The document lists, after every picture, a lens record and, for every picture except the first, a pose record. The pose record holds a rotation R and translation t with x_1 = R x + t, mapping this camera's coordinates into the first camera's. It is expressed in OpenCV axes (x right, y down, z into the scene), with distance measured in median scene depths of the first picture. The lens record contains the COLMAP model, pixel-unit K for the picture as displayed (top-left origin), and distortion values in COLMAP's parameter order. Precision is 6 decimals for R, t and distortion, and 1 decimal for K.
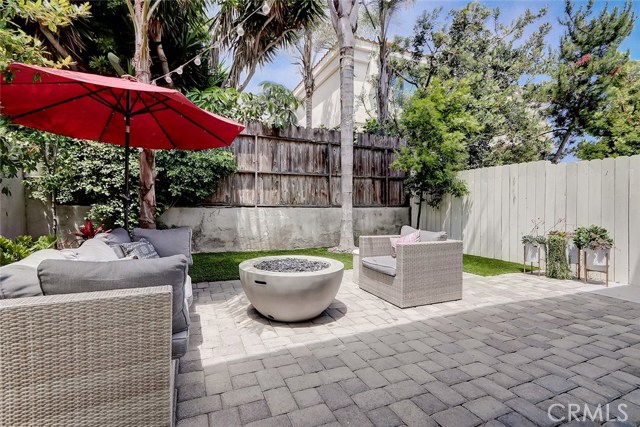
lens RADIAL K [[299.8, 0, 314.0], [0, 299.8, 209.1], [0, 0, 1]] dist [-0.001115, -0.000142]
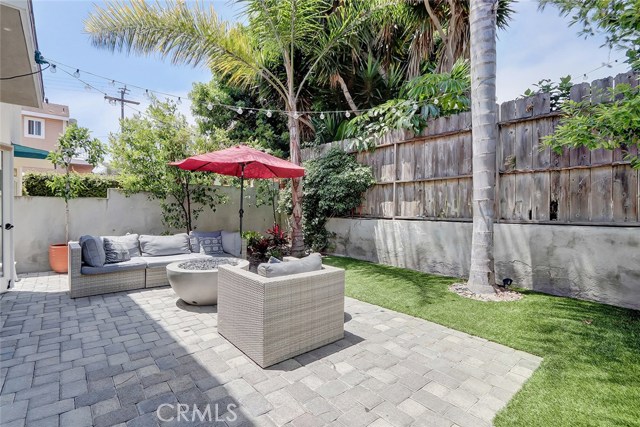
lens RADIAL K [[299.8, 0, 314.0], [0, 299.8, 209.1], [0, 0, 1]] dist [-0.001115, -0.000142]
pose [[0.290450, -0.002390, -0.956887, 0.616056], [-0.015294, 0.999858, -0.007140, -0.027862], [0.956768, 0.016708, 0.290372, 0.478406]]
